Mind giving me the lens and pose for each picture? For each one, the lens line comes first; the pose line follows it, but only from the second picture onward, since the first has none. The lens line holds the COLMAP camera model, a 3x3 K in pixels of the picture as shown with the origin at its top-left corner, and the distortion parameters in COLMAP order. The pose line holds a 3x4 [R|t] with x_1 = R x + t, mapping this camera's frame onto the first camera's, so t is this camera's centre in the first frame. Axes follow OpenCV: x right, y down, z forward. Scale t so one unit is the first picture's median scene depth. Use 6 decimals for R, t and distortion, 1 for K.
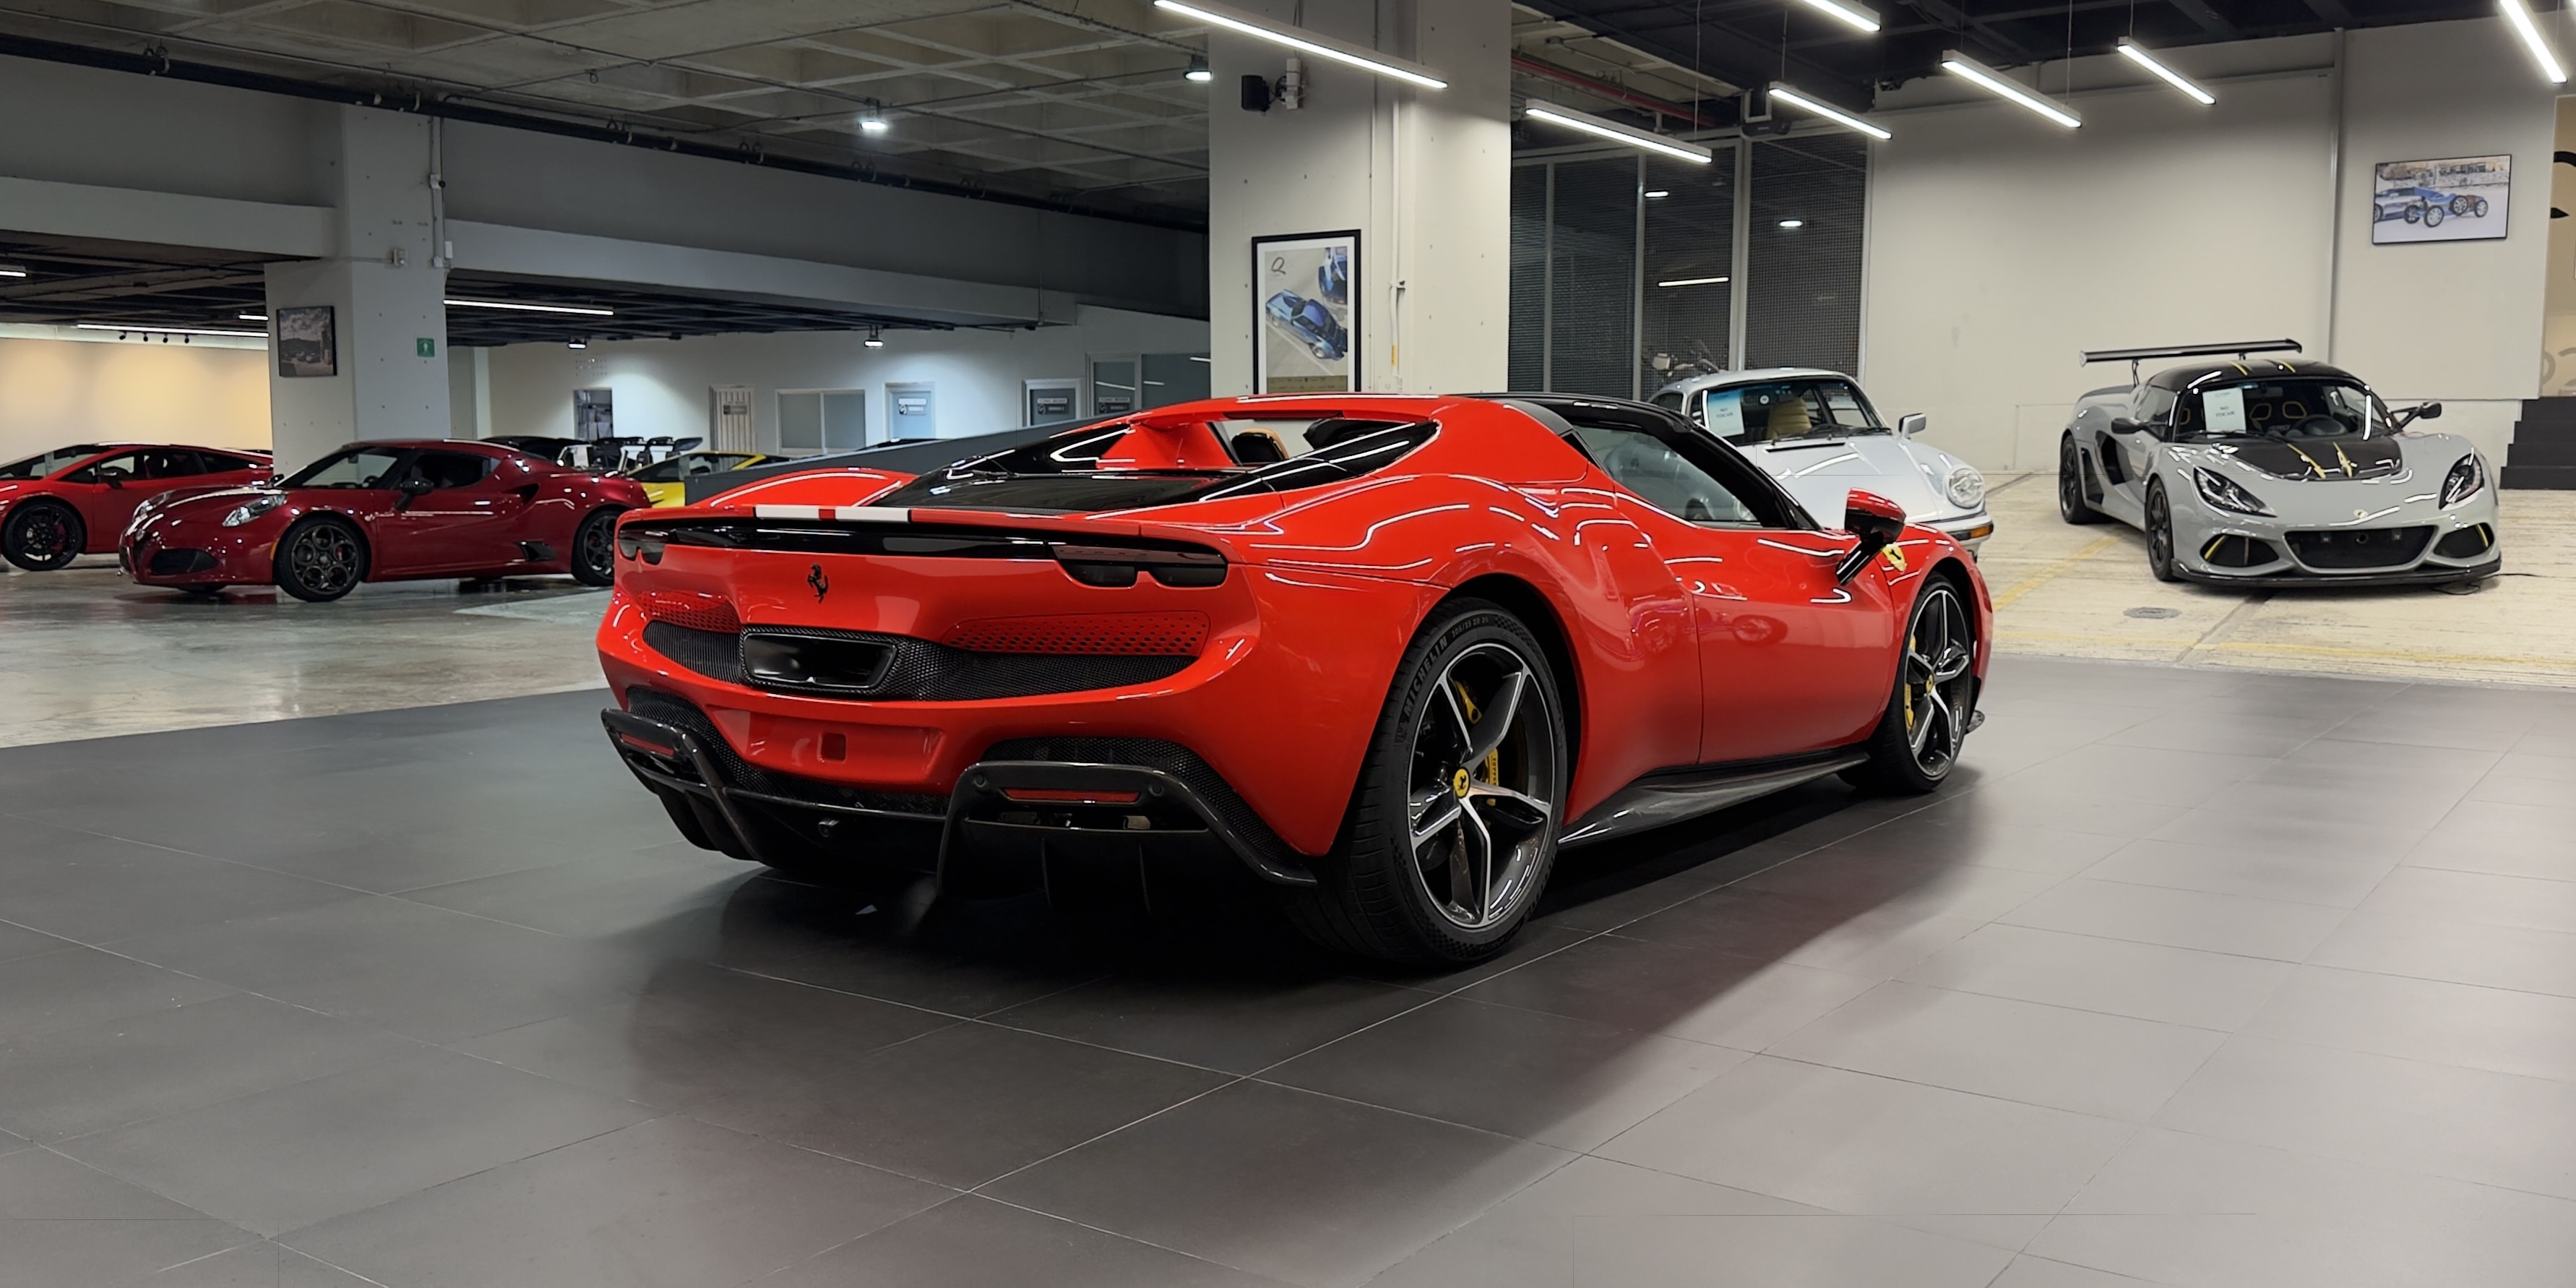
lens RADIAL K [[2015.7, 0, 1453.6], [0, 2015.7, 641.4], [0, 0, 1]] dist [0.081300, -0.121851]
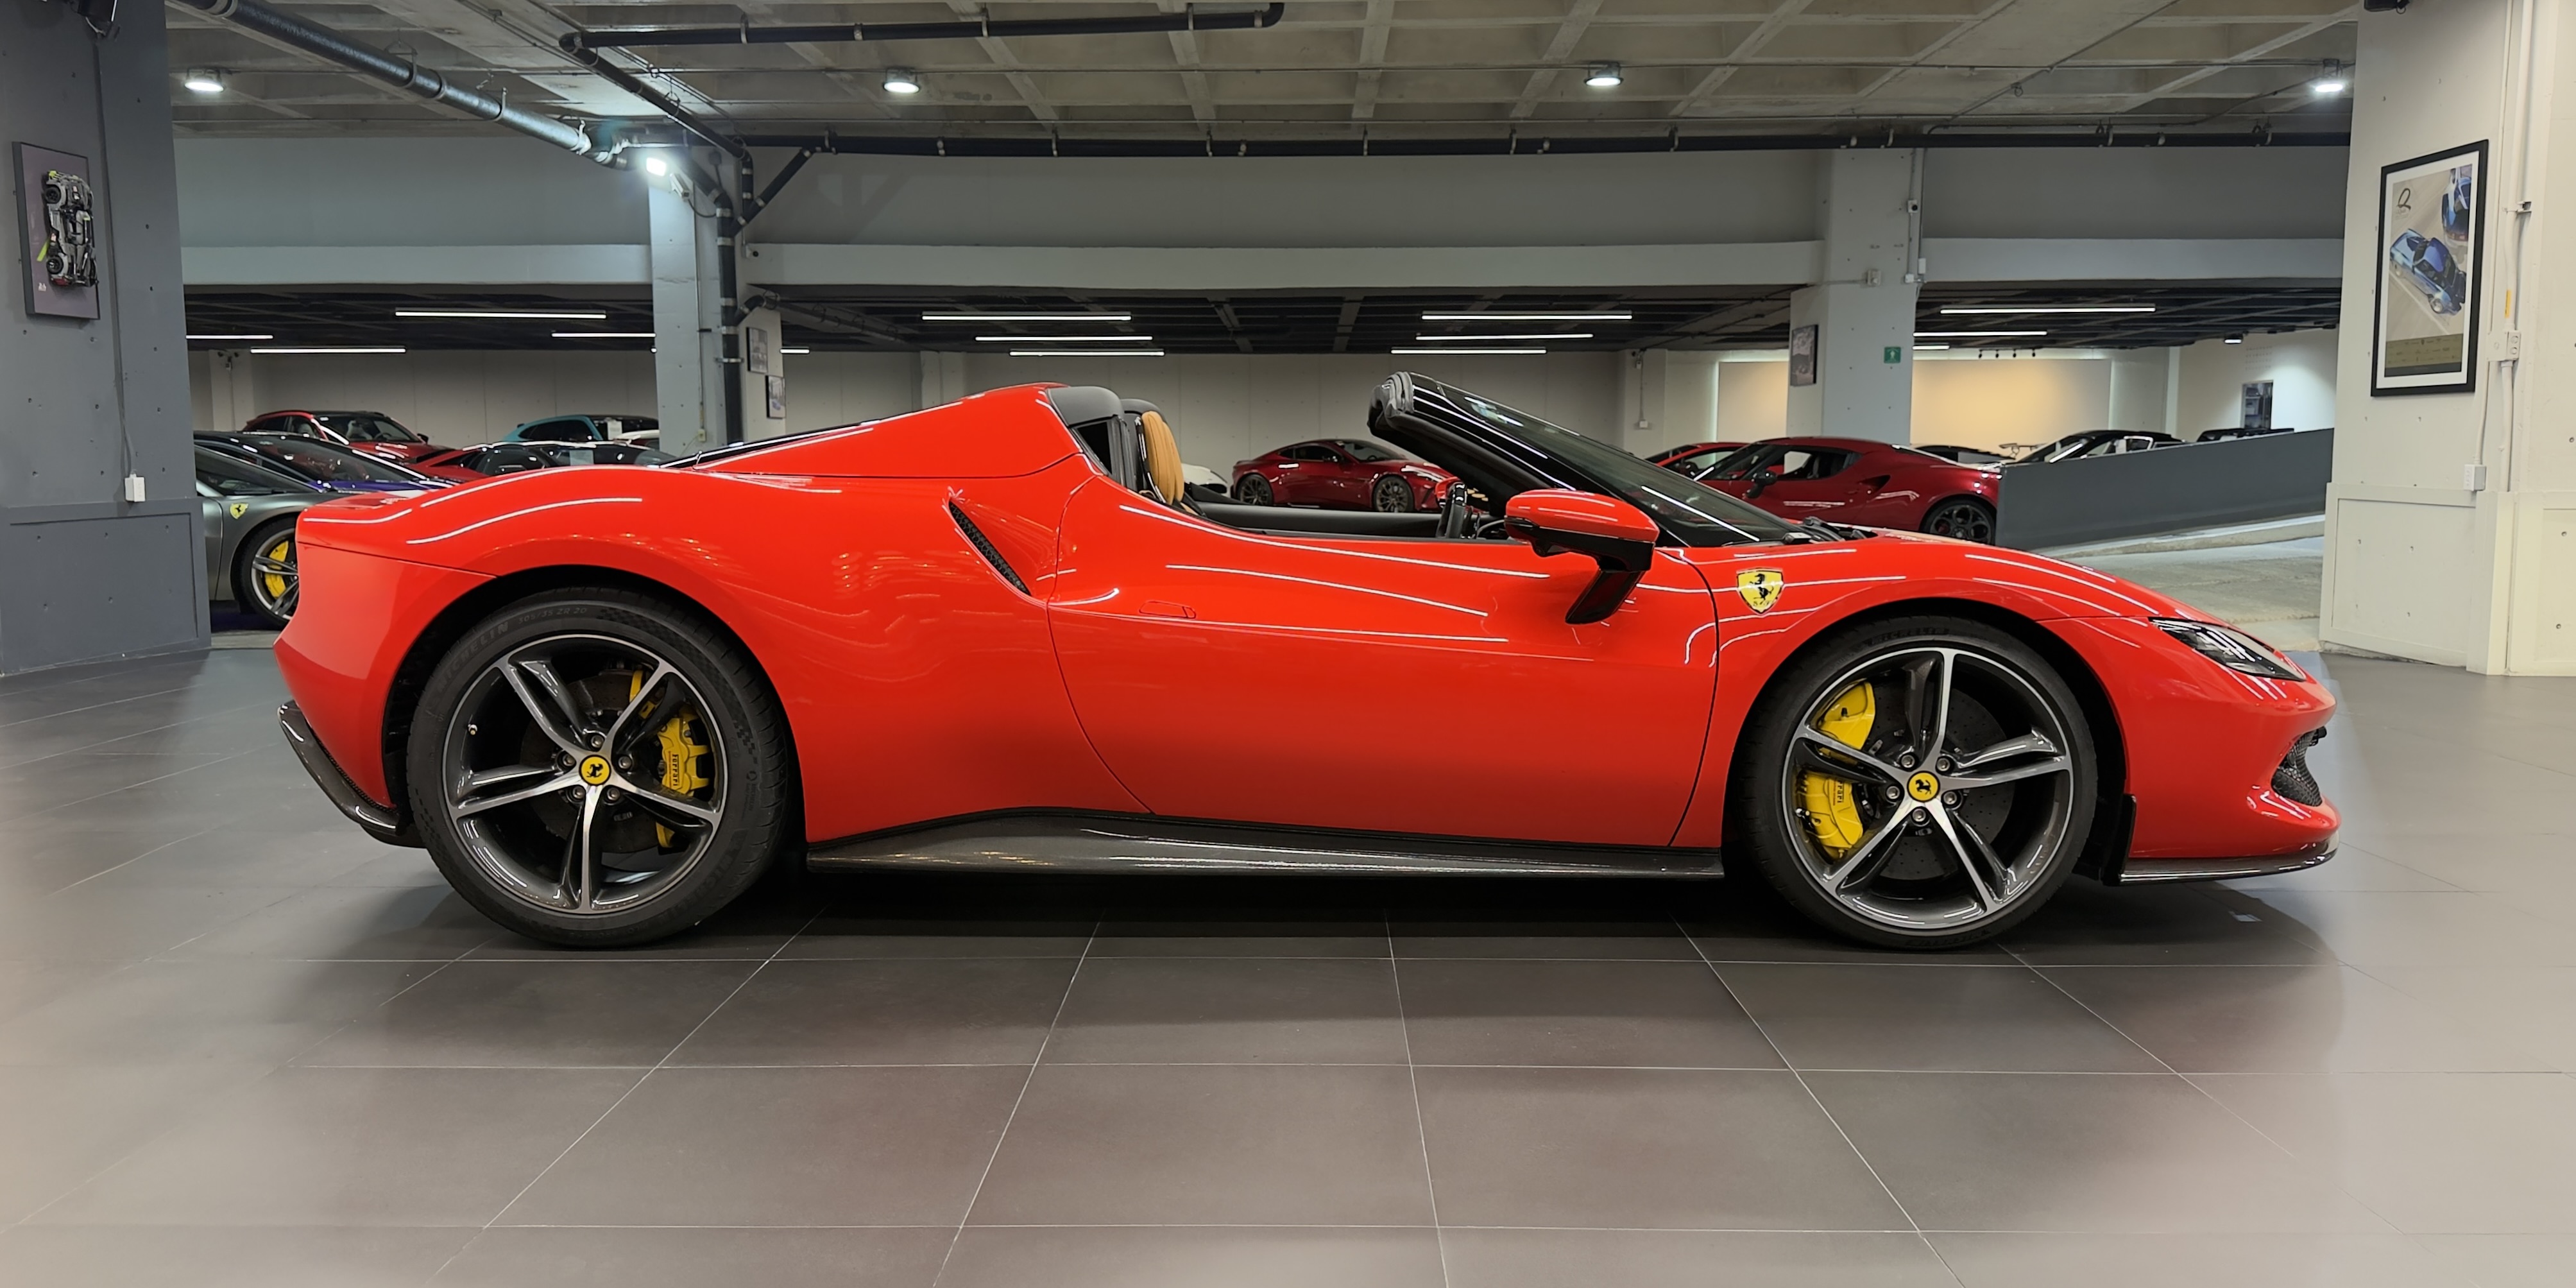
lens RADIAL K [[1834.4, 0, 1292.3], [0, 1834.4, 671.5], [0, 0, 1]] dist [0.038486, -0.053097]
pose [[0.548427, 0.093174, -0.830991, 0.196694], [-0.068809, 0.995431, 0.066200, -0.013075], [0.833363, 0.020873, 0.552332, 0.161582]]
